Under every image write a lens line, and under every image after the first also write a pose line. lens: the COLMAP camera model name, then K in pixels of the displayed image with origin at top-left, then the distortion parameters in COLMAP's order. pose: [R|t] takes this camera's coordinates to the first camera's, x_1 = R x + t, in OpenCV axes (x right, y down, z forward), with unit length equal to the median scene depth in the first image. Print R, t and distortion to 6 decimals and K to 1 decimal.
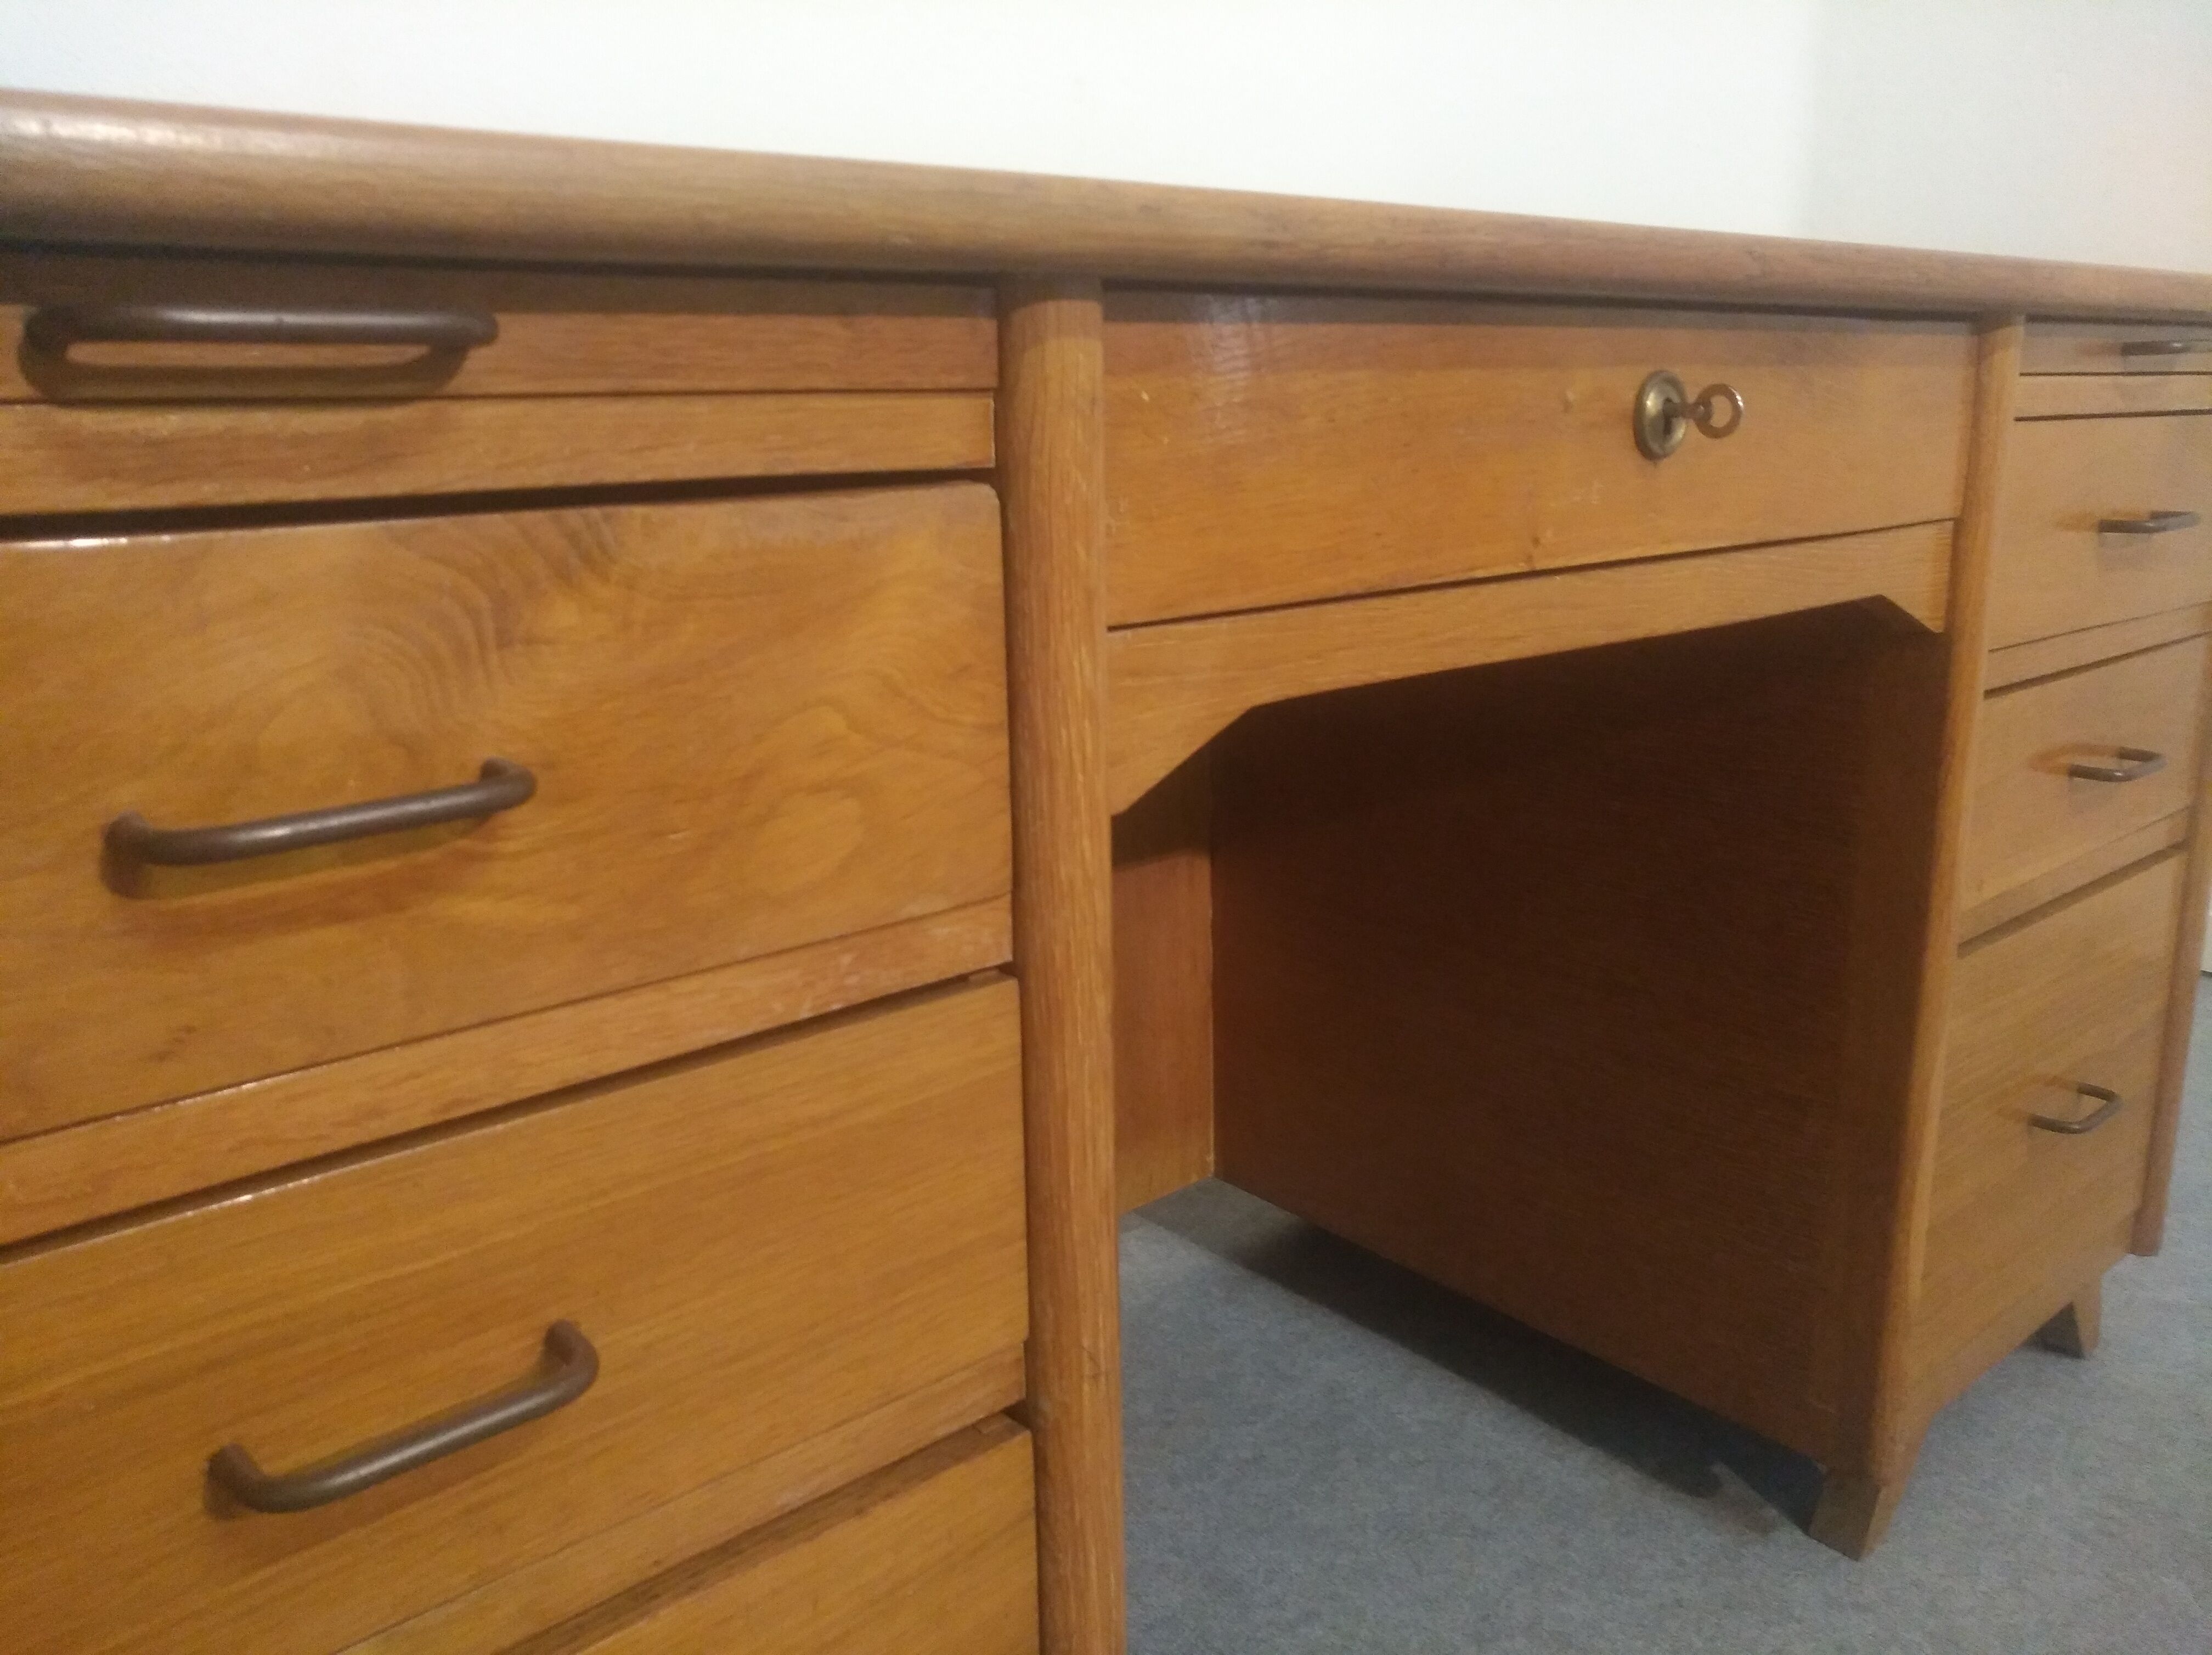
lens RADIAL K [[1699.8, 0, 1098.0], [0, 1699.8, 841.1], [0, 0, 1]] dist [-0.026457, 0.056537]
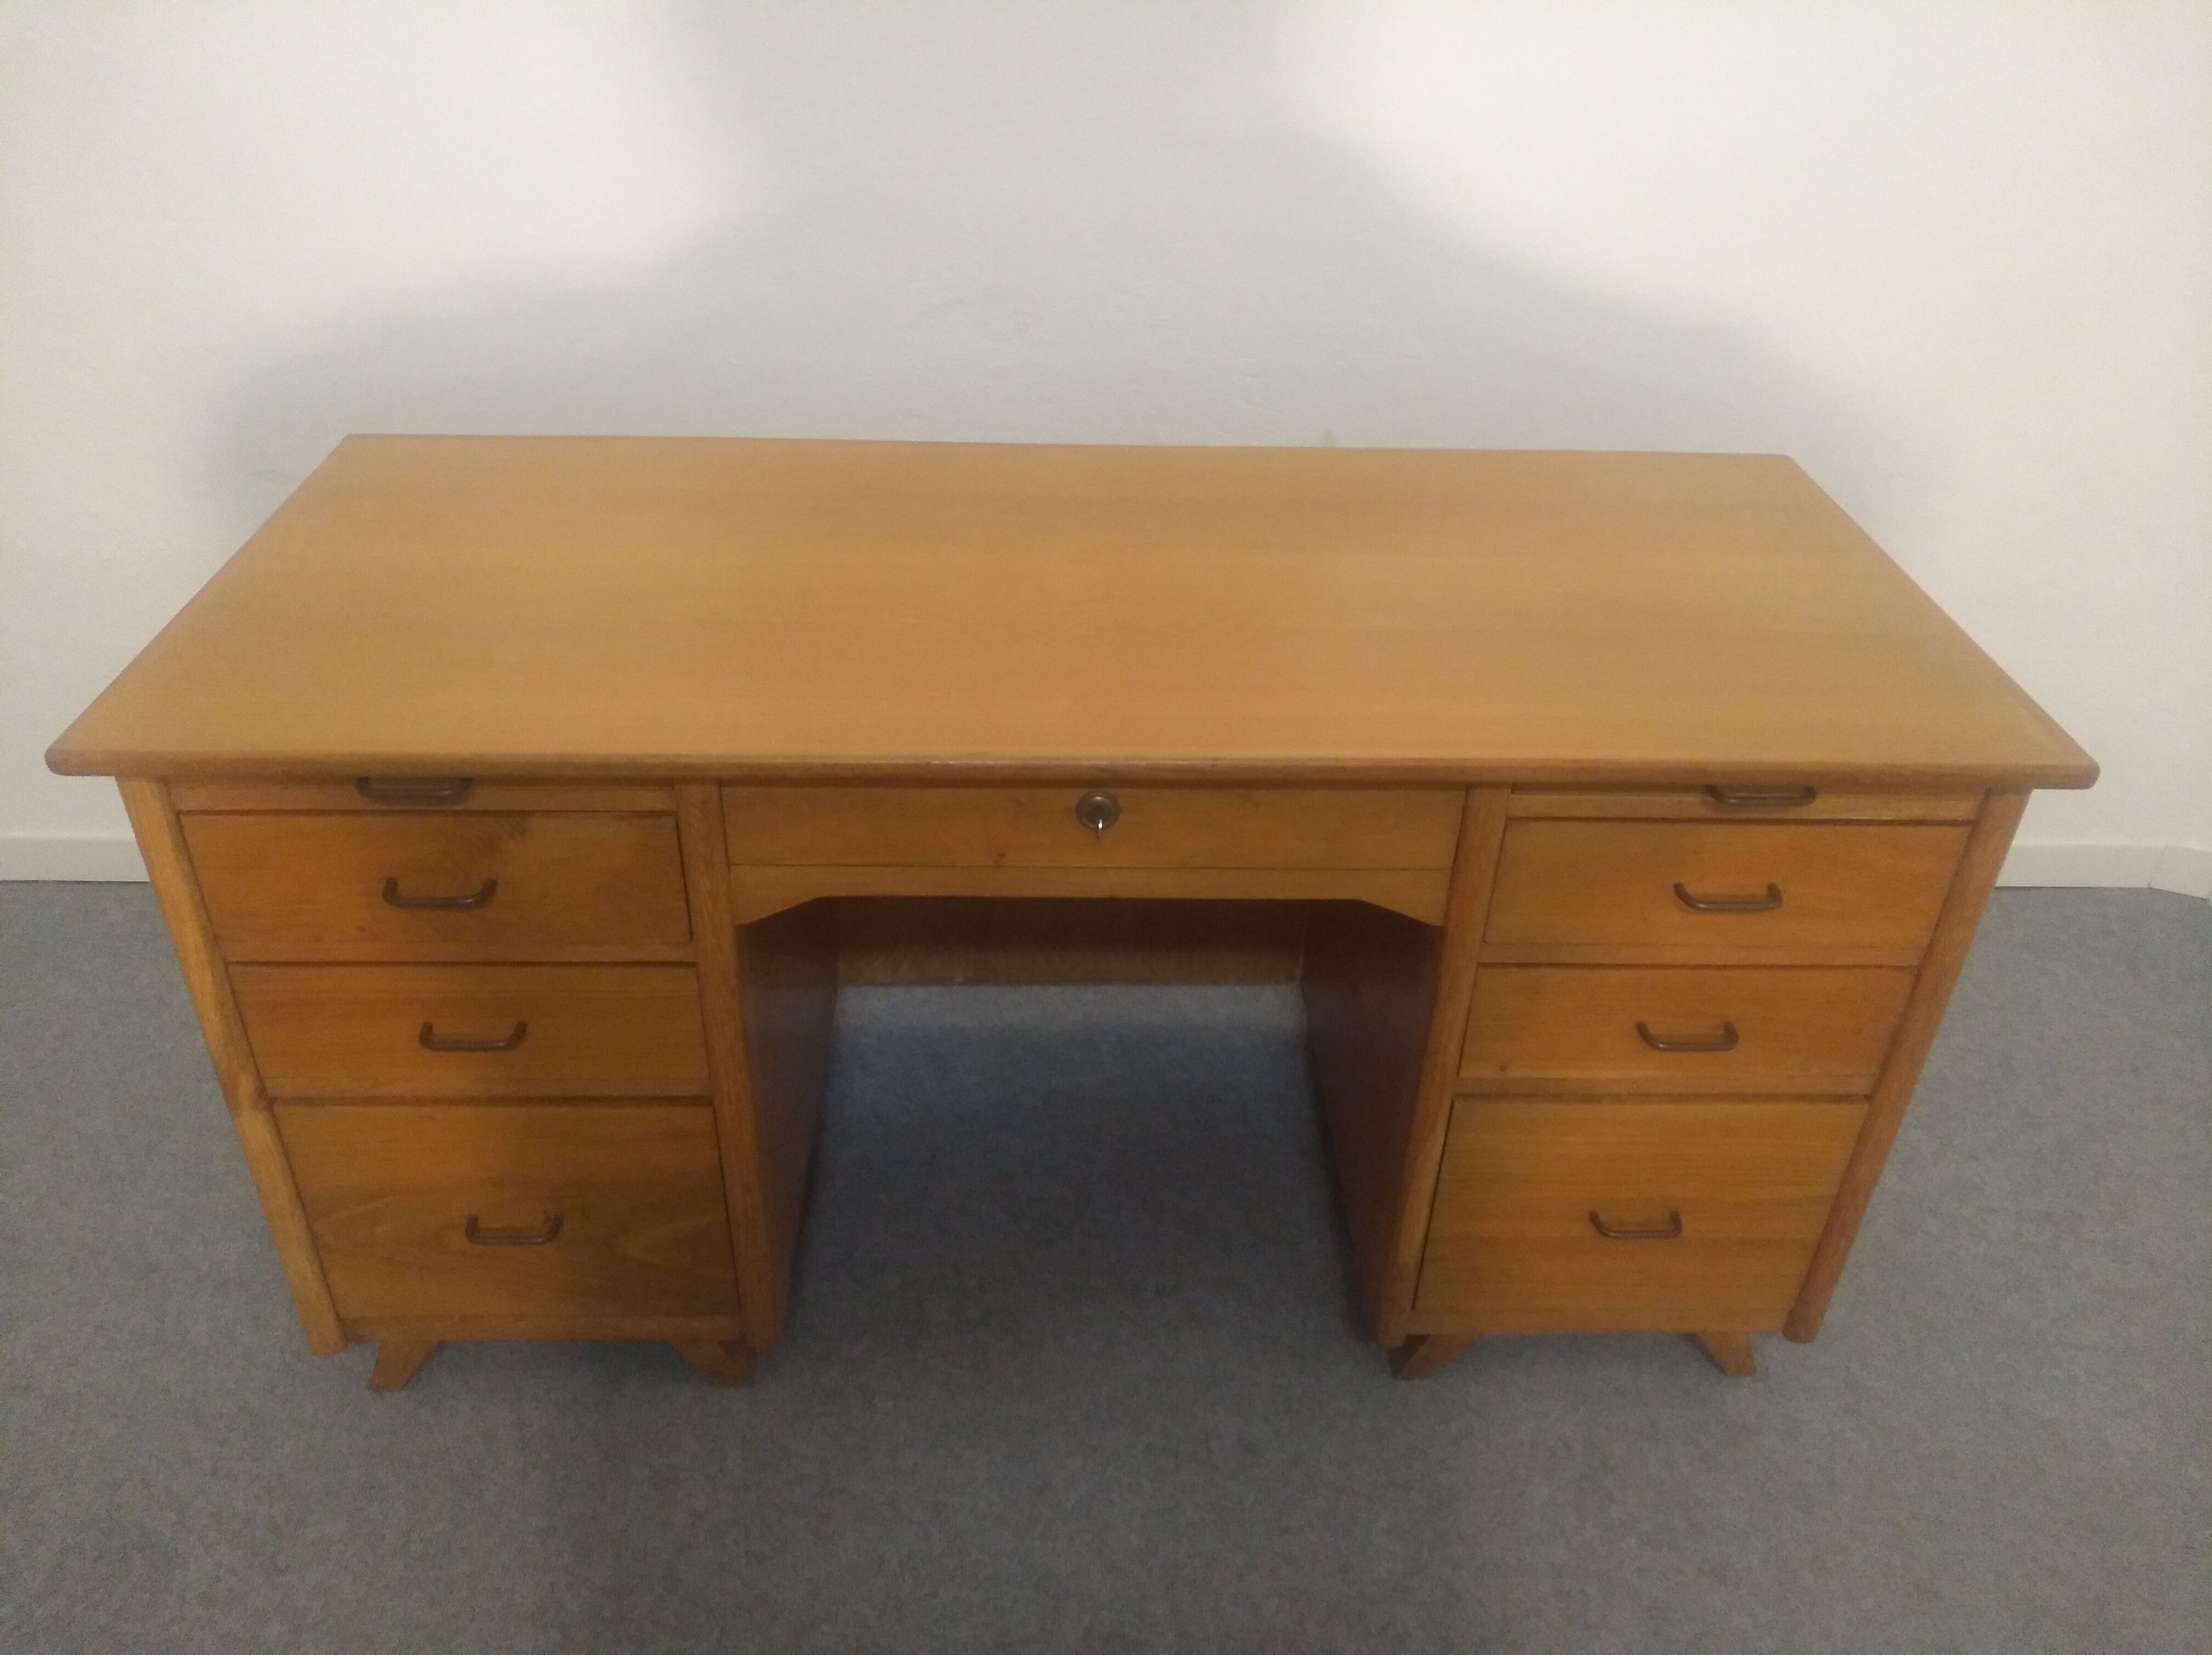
lens RADIAL K [[1699.8, 0, 1126.6], [0, 1699.8, 820.1], [0, 0, 1]] dist [-0.026457, 0.056537]
pose [[0.788212, 0.380922, -0.483342, 1.334975], [-0.204678, 0.902962, 0.377845, -1.011689], [0.580369, -0.198893, 0.789692, -0.541417]]
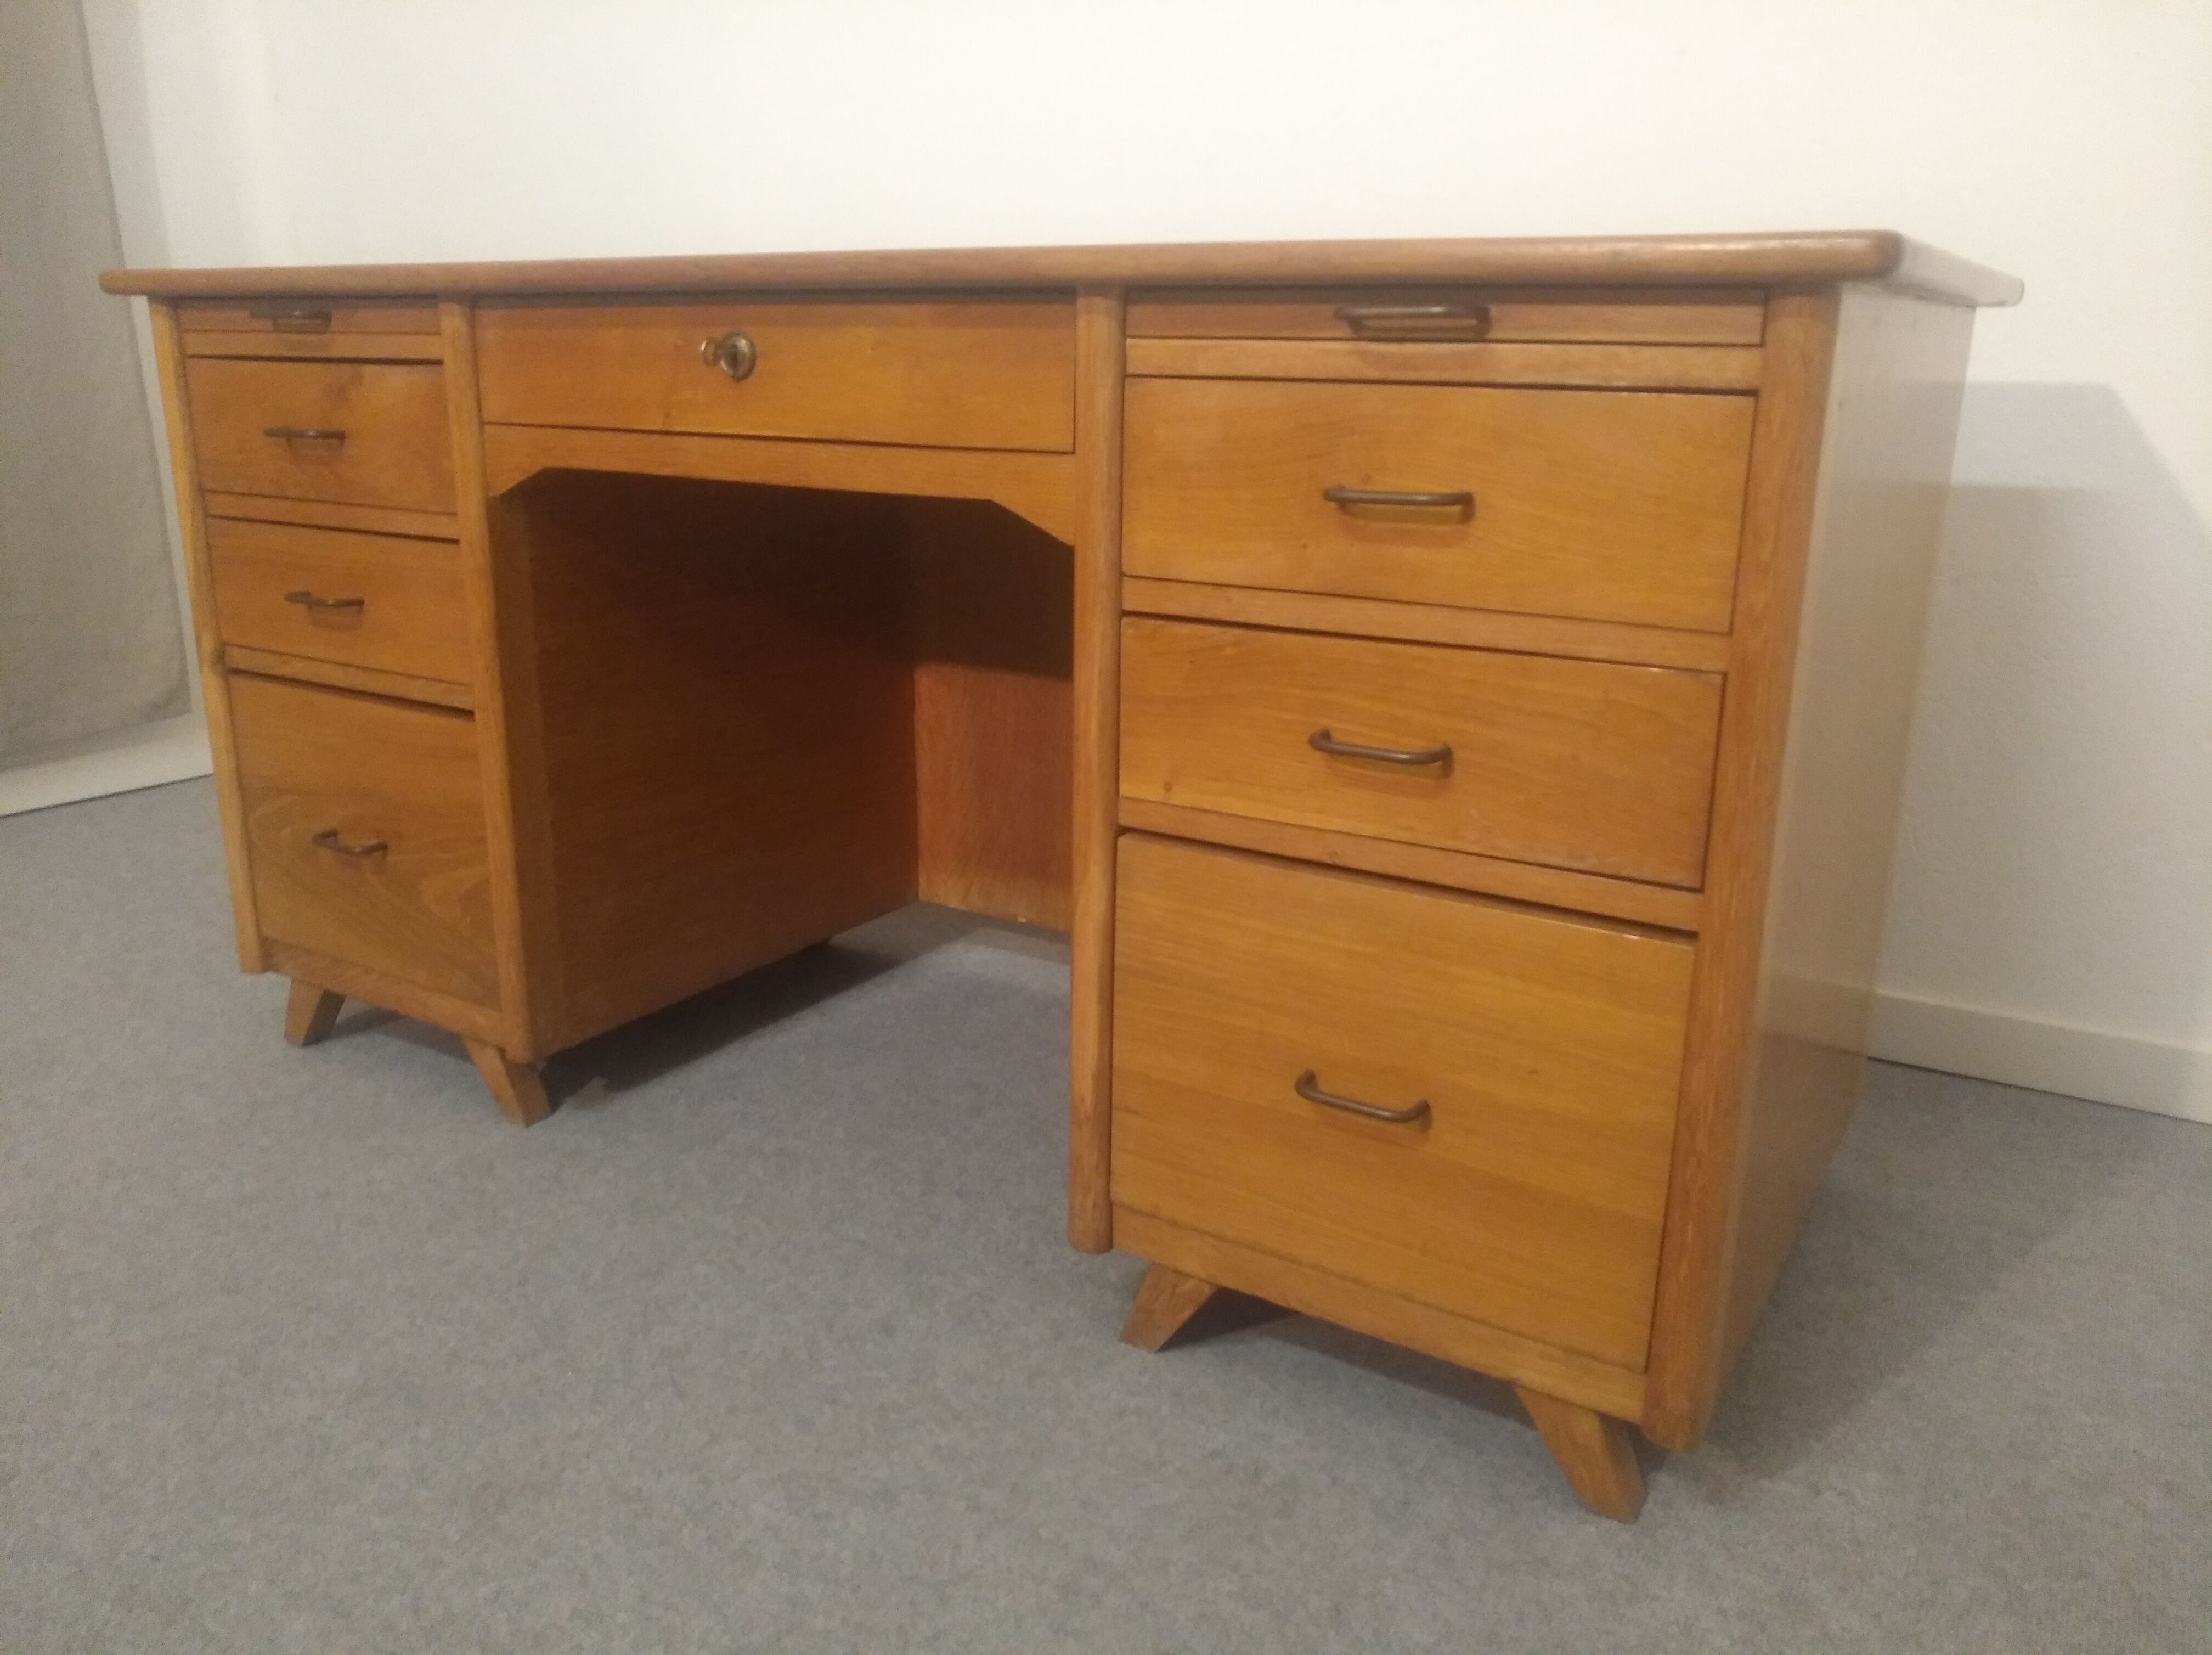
lens RADIAL K [[1699.8, 0, 1128.0], [0, 1699.8, 808.8], [0, 0, 1]] dist [-0.026457, 0.056537]
pose [[0.312446, 0.277444, -0.908517, 2.293901], [-0.252479, 0.946253, 0.202138, -0.271081], [0.915769, 0.166224, 0.365701, 0.819278]]
